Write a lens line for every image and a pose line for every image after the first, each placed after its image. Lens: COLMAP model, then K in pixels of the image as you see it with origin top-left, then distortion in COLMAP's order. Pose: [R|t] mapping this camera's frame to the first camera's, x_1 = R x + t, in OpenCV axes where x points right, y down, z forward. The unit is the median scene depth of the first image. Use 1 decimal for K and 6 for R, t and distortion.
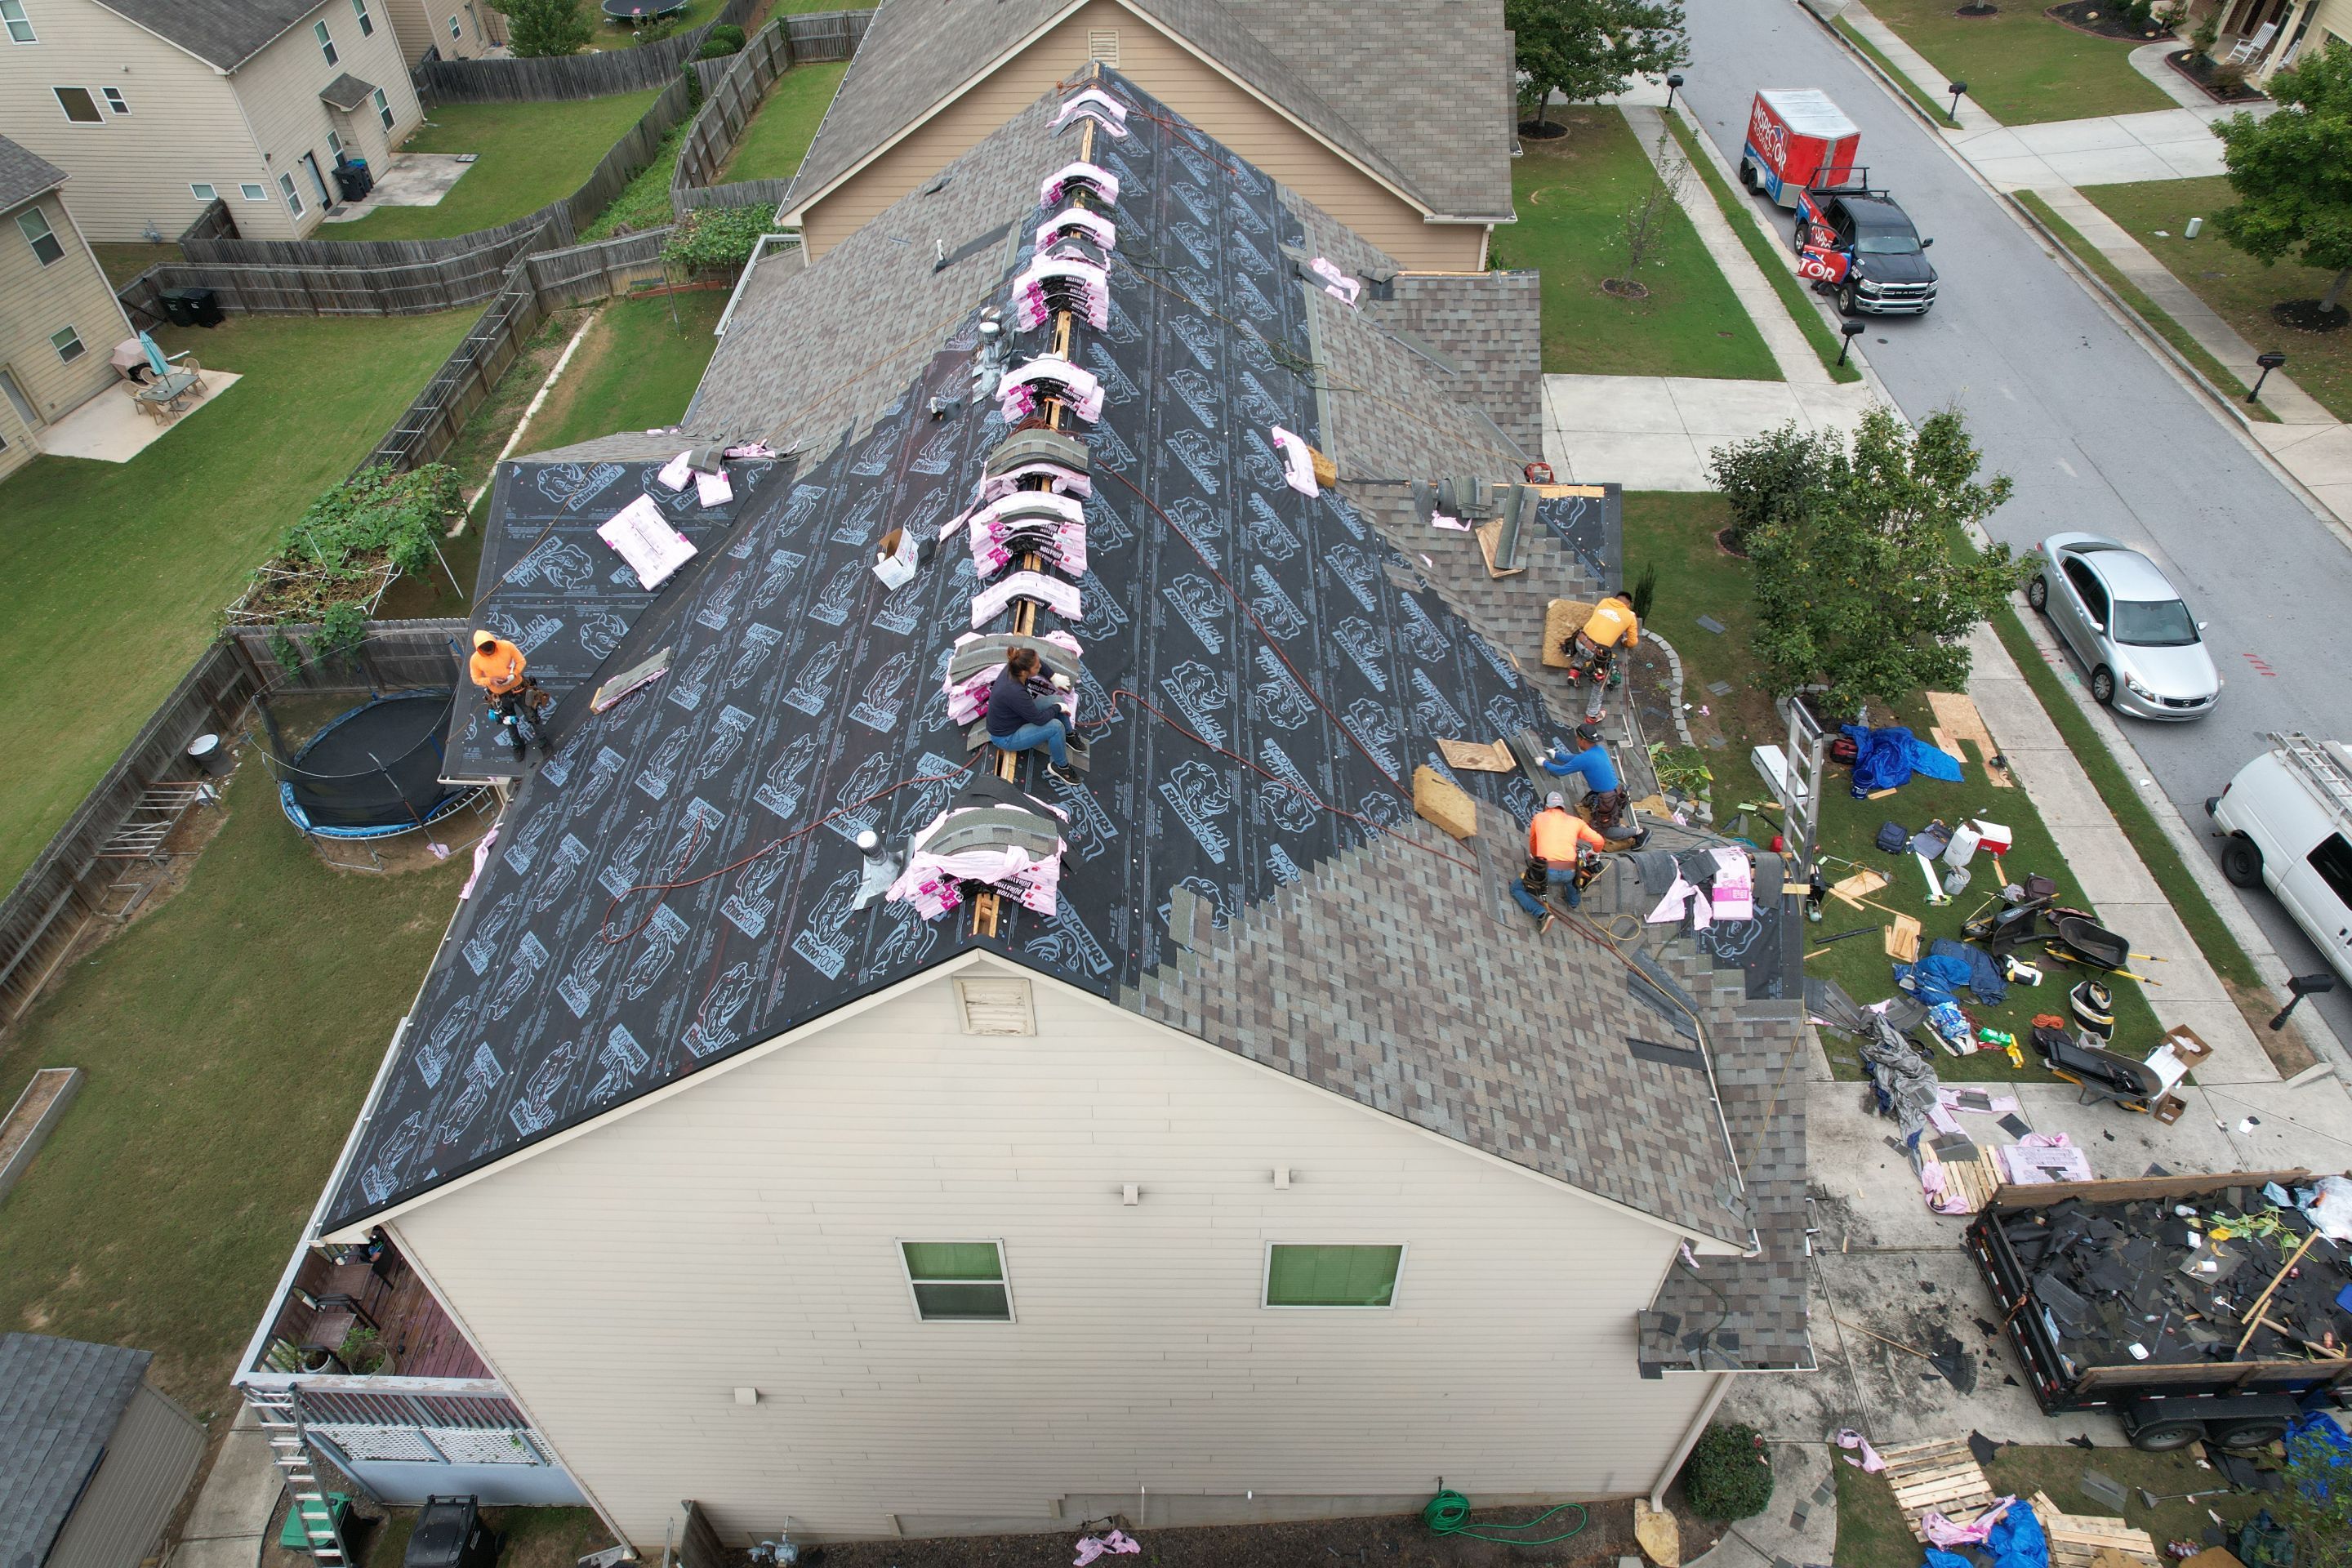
lens RADIAL K [[1478.4, 0, 1179.0], [0, 1478.4, 781.3], [0, 0, 1]] dist [-0.018051, 0.009493]
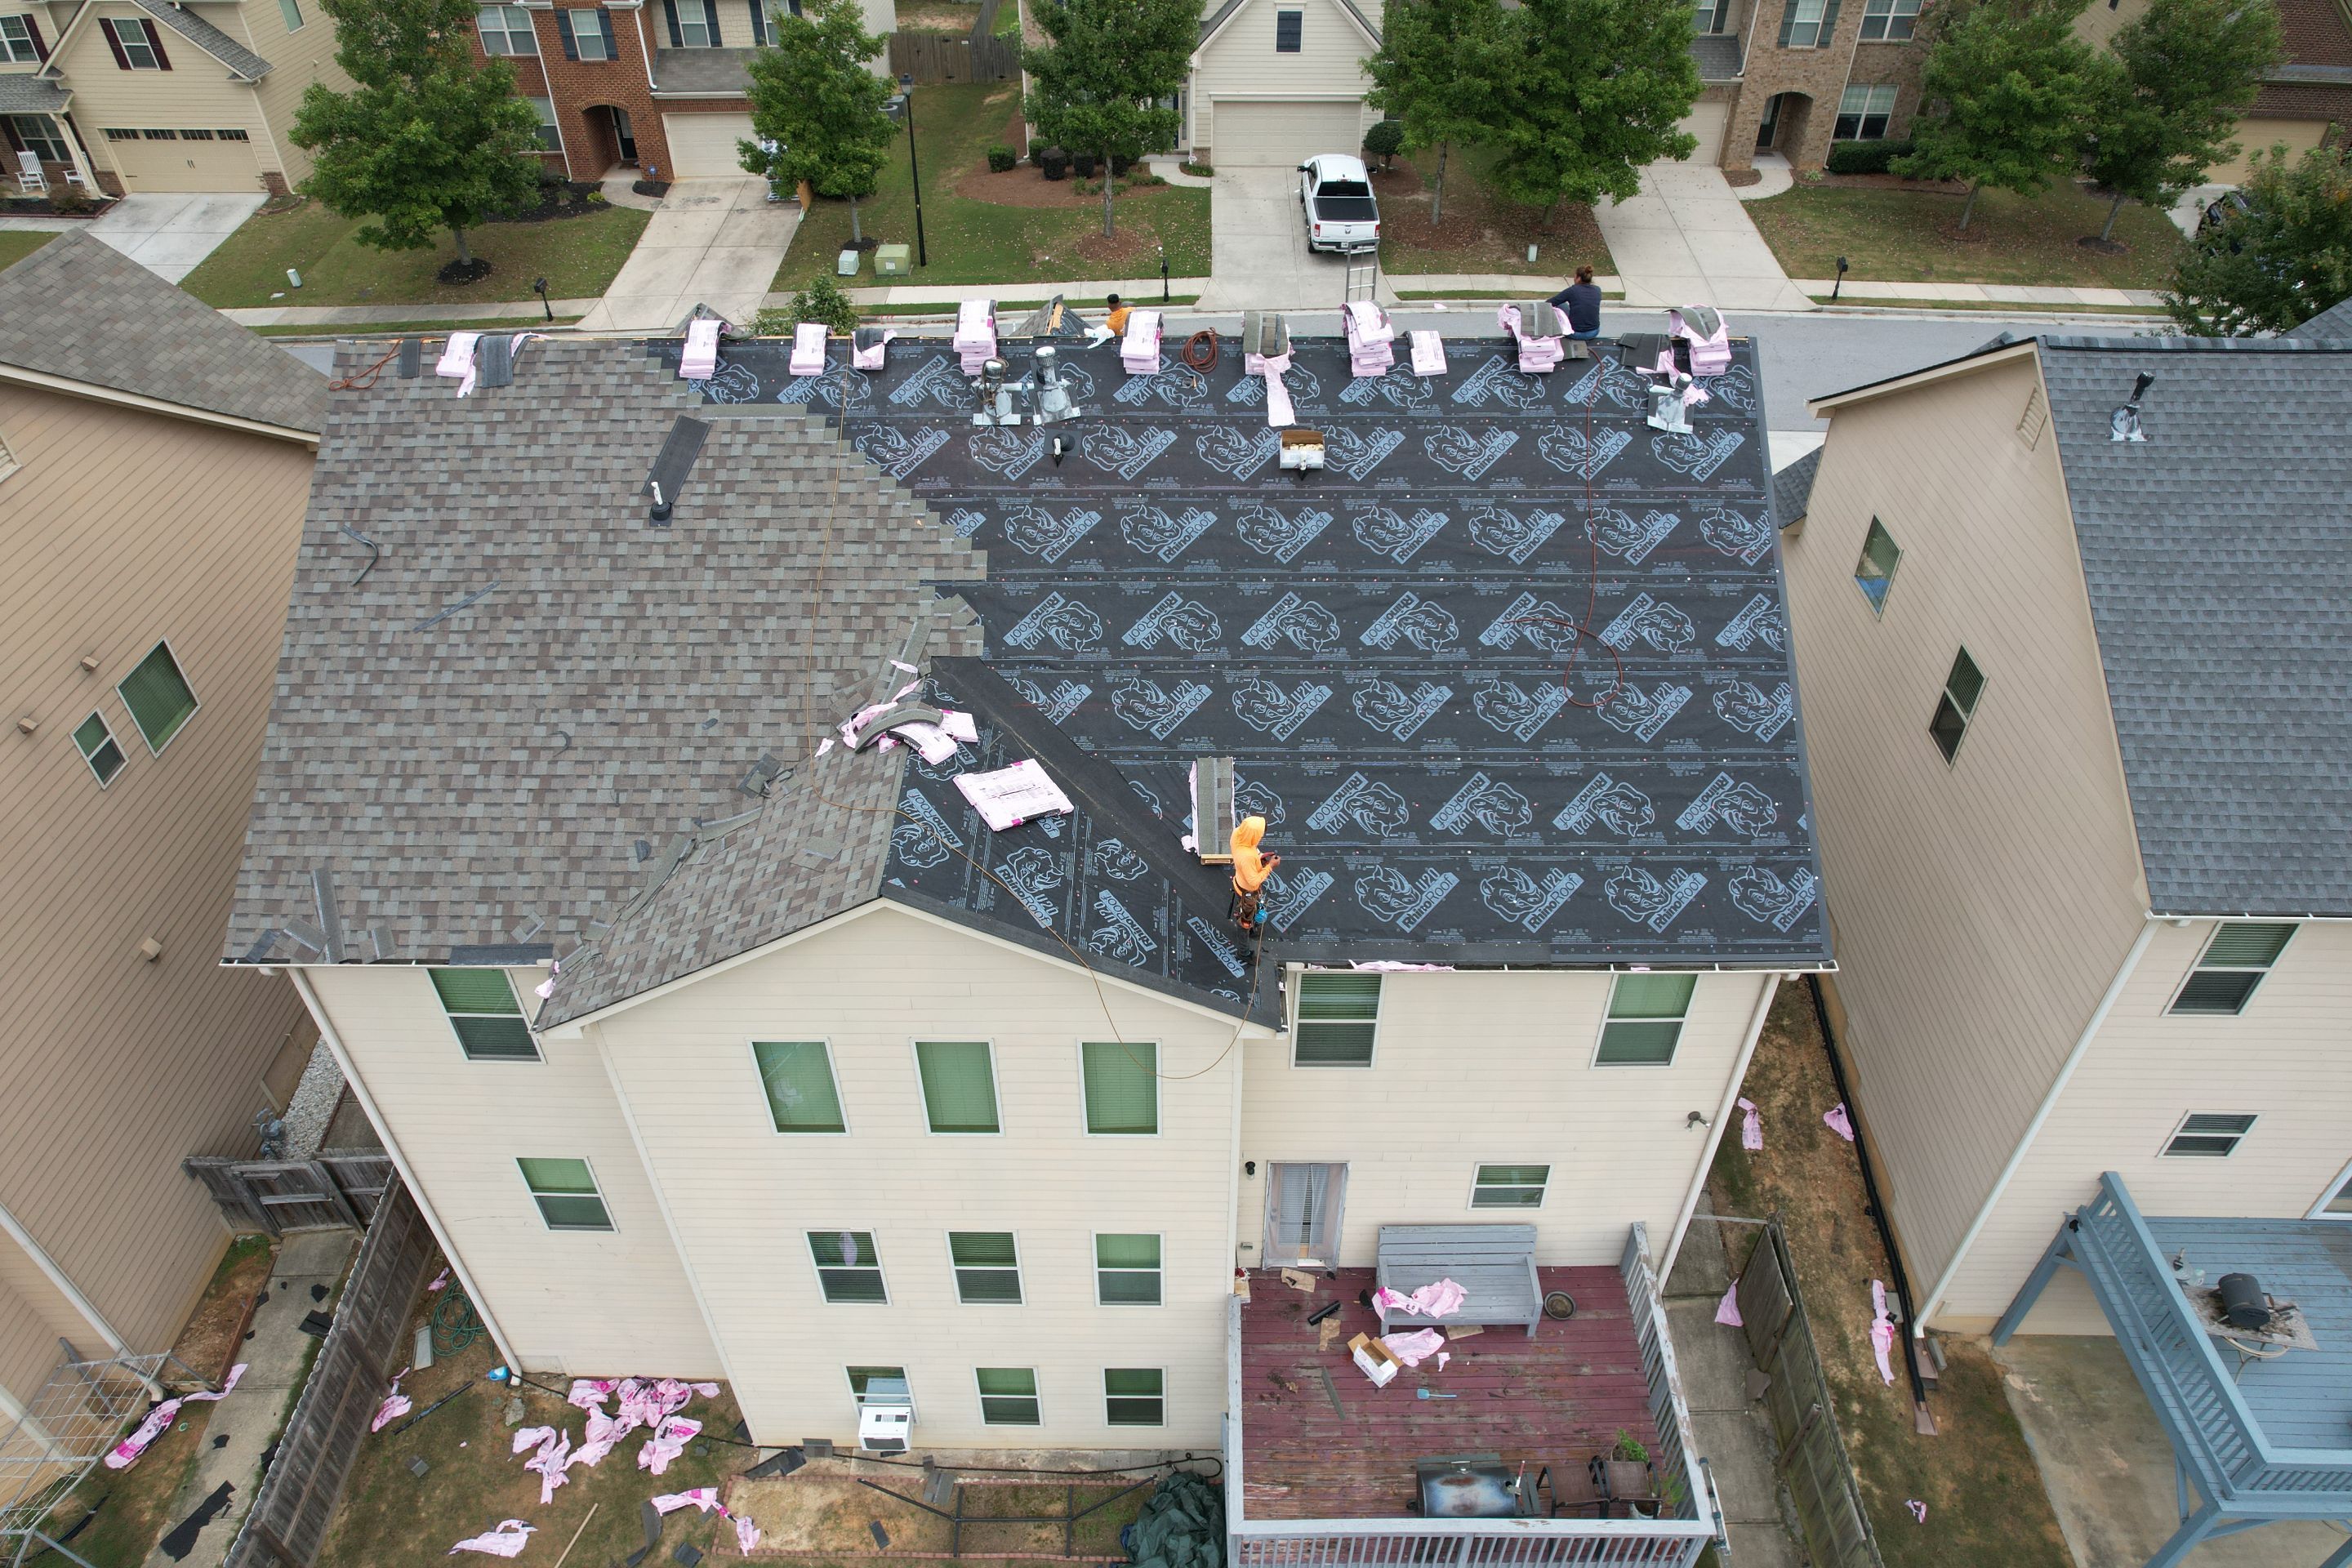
lens RADIAL K [[1478.4, 0, 1172.2], [0, 1478.4, 777.9], [0, 0, 1]] dist [-0.018051, 0.009493]
pose [[0.002586, -0.637731, 0.770255, -1.005605], [0.712421, 0.541703, 0.446110, -0.480027], [-0.701747, 0.547592, 0.455734, 0.536814]]
